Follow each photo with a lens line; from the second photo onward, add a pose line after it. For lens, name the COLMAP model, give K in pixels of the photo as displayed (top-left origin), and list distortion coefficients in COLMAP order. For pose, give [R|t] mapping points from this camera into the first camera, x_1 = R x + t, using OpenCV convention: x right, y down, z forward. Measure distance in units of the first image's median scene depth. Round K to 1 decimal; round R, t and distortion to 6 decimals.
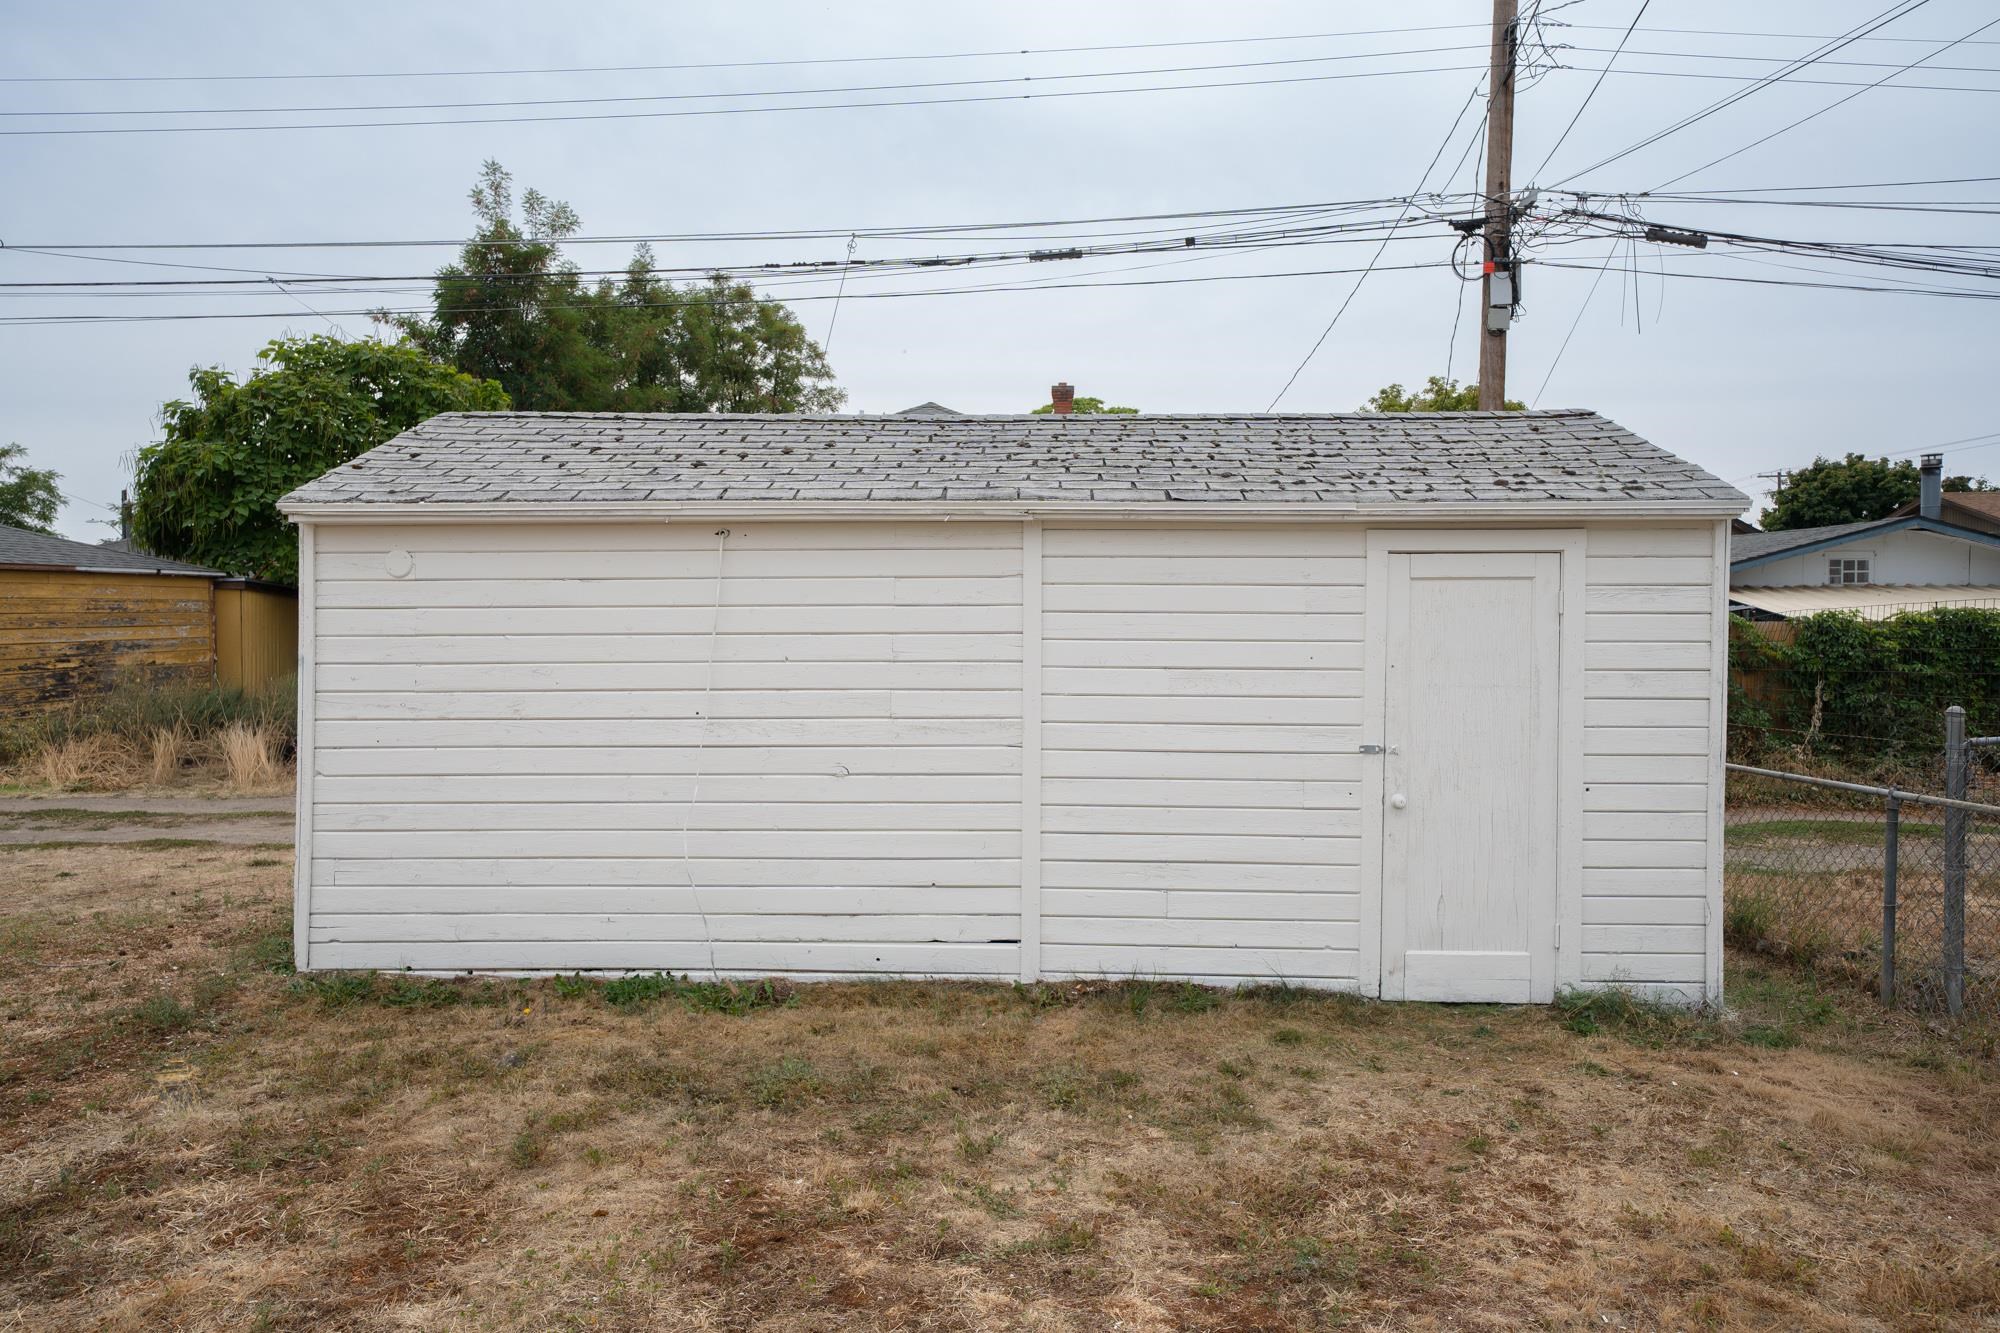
lens RADIAL K [[1298.3, 0, 1000.0], [0, 1298.3, 666.5], [0, 0, 1]] dist [0.026158, -0.000359]
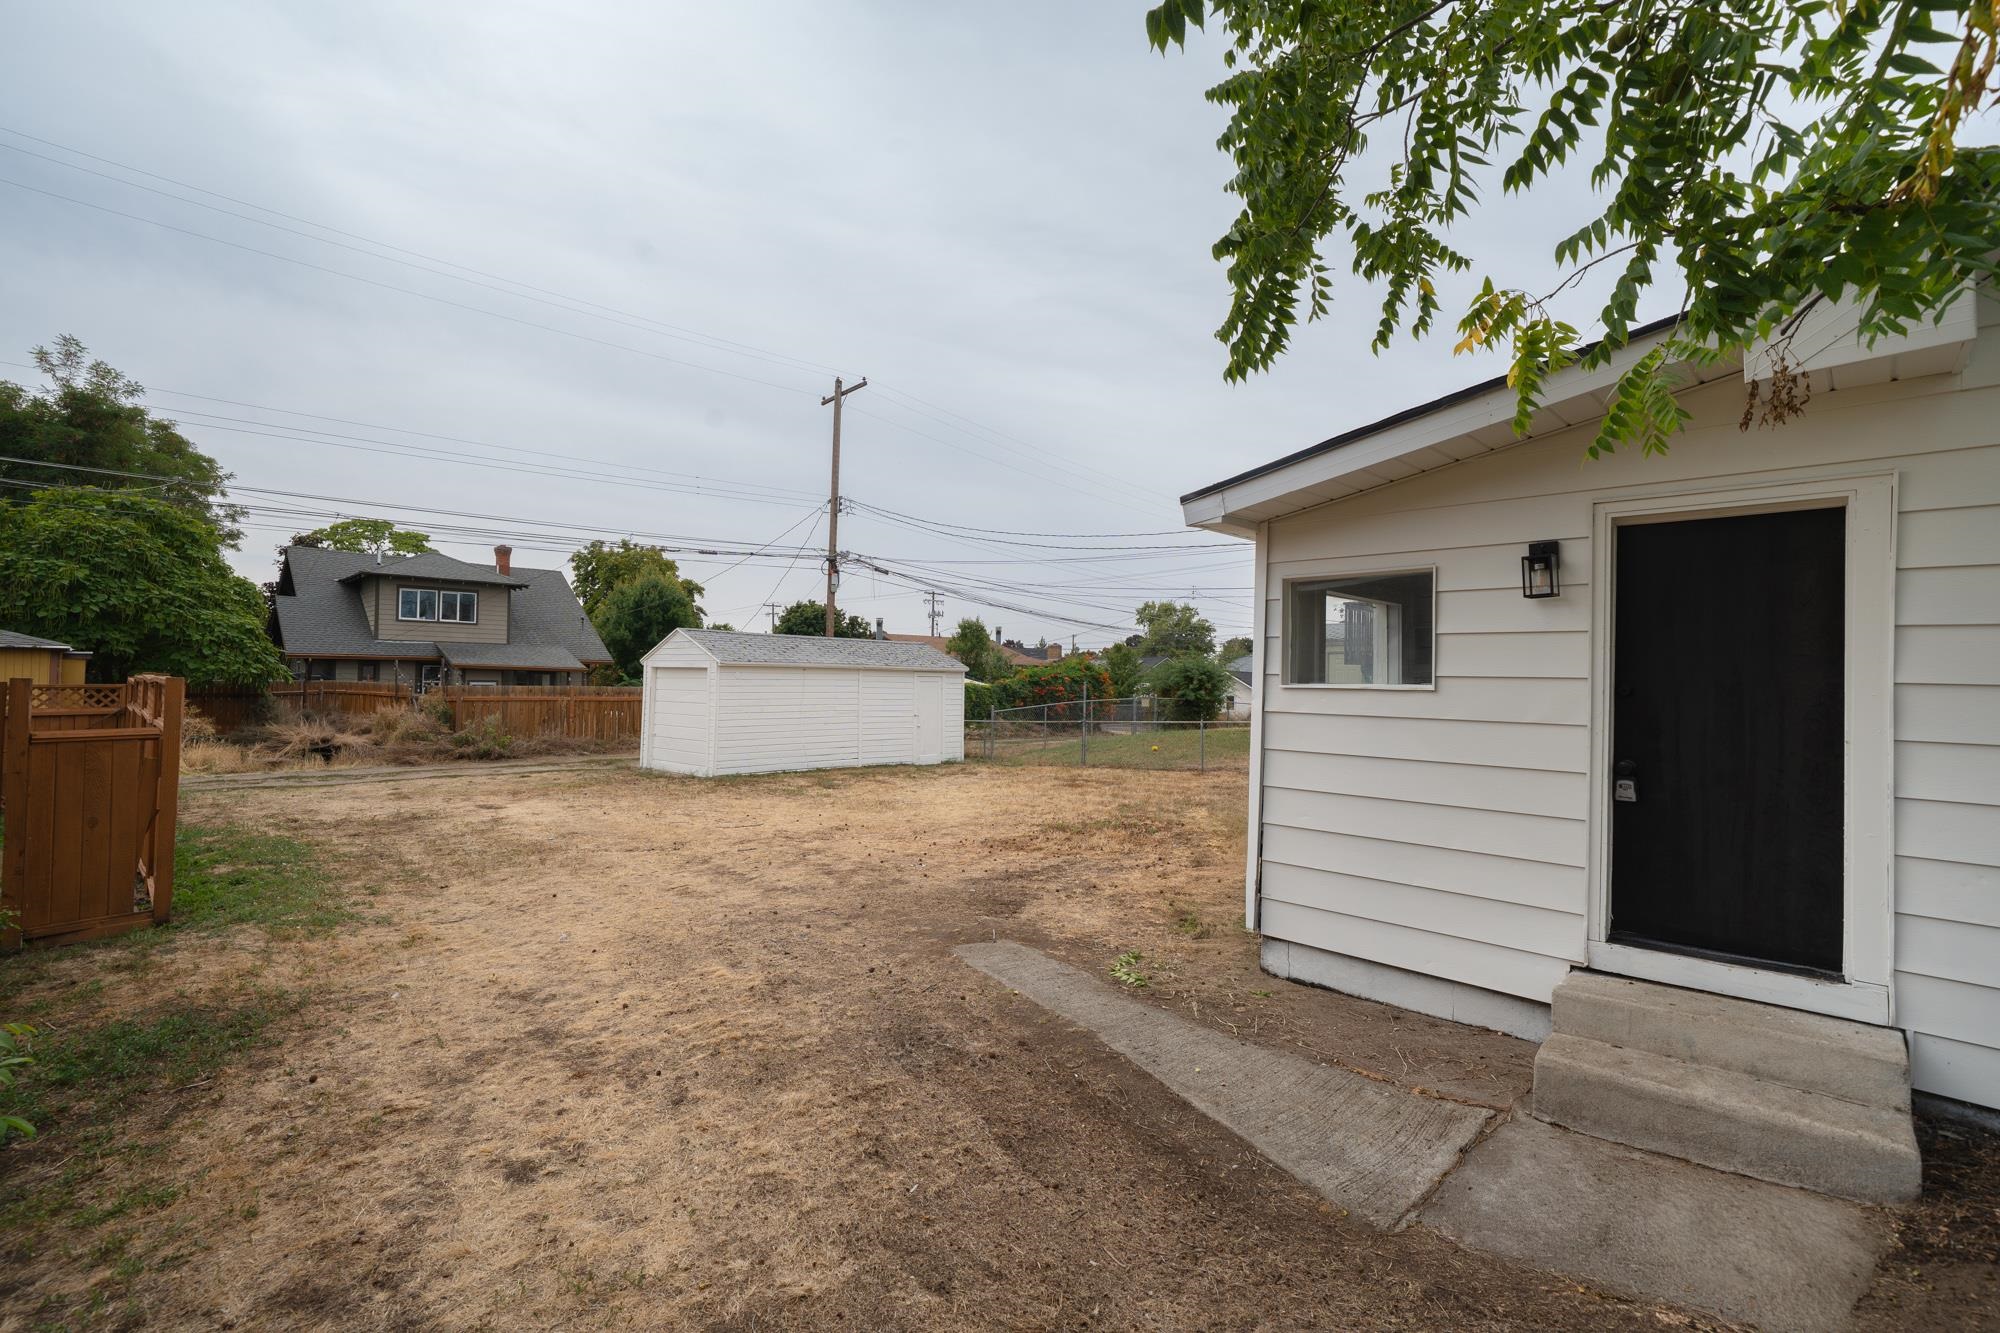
lens RADIAL K [[885.3, 0, 999.9], [0, 885.3, 673.7], [0, 0, 1]] dist [0.014368, 0.000630]
pose [[0.669874, 0.017428, 0.742270, -0.932352], [0.011786, 0.999349, -0.034101, 0.010002], [-0.742381, 0.031592, 0.669233, -0.702443]]
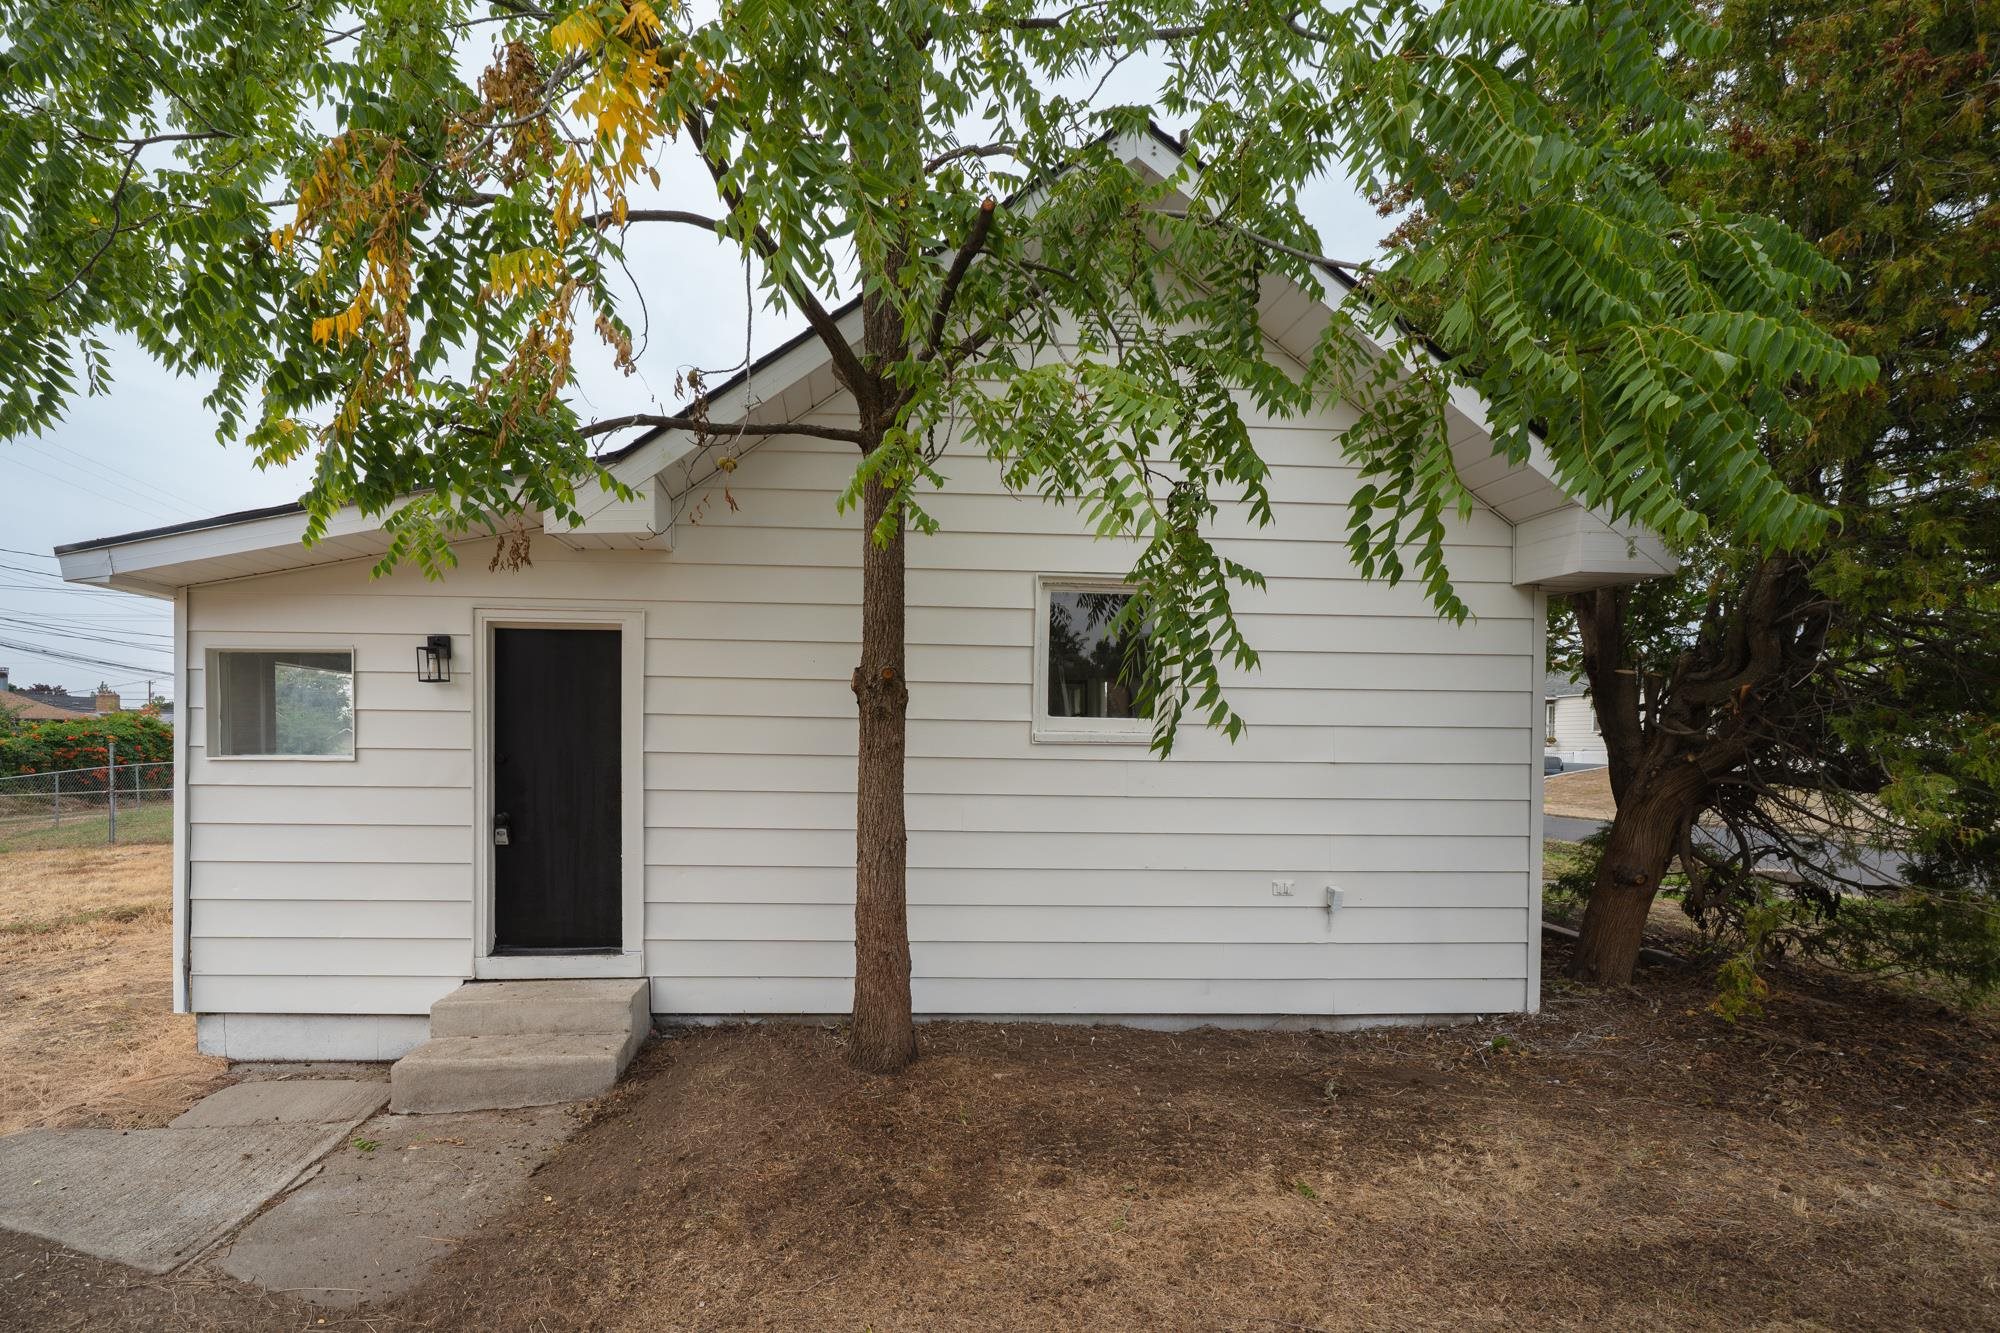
lens RADIAL K [[818.1, 0, 889.7], [0, 818.1, 758.1], [0, 0, 1]] dist [-0.032062, 0.012331]
pose [[-0.085559, -0.019013, 0.996152, -0.929939], [0.032530, 0.999232, 0.021866, 0.005673], [-0.995802, 0.034275, -0.084875, -0.793727]]
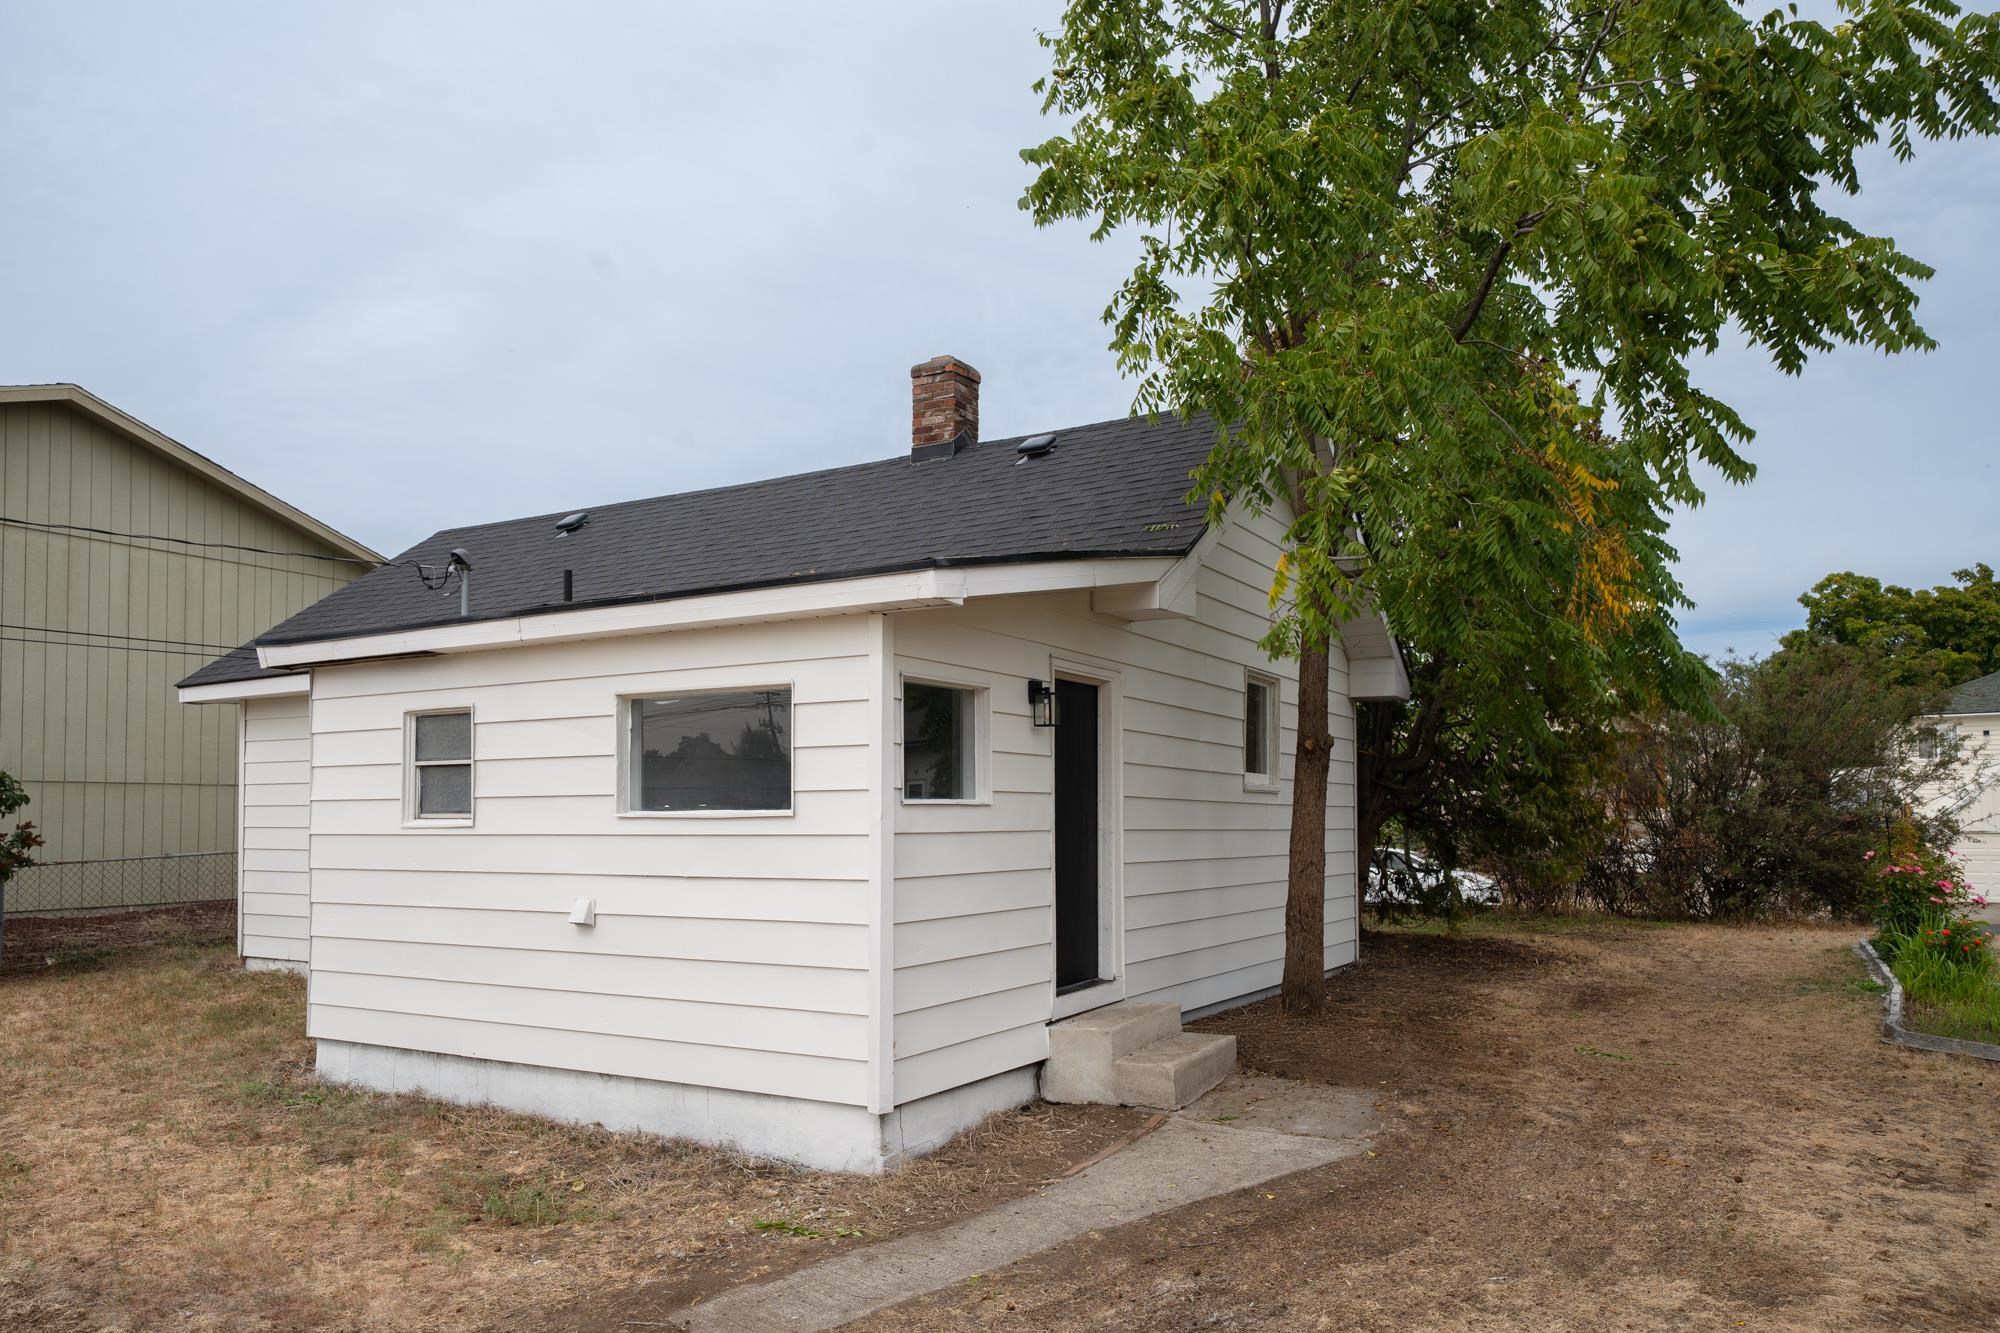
lens RADIAL K [[1354.9, 0, 1000.5], [0, 1354.9, 777.0], [0, 0, 1]] dist [0.029621, 0.000411]
pose [[-0.881651, 0.025896, 0.471191, -0.829440], [0.030357, 0.999537, 0.001869, -0.003227], [-0.470924, 0.015952, -0.882029, -0.134018]]
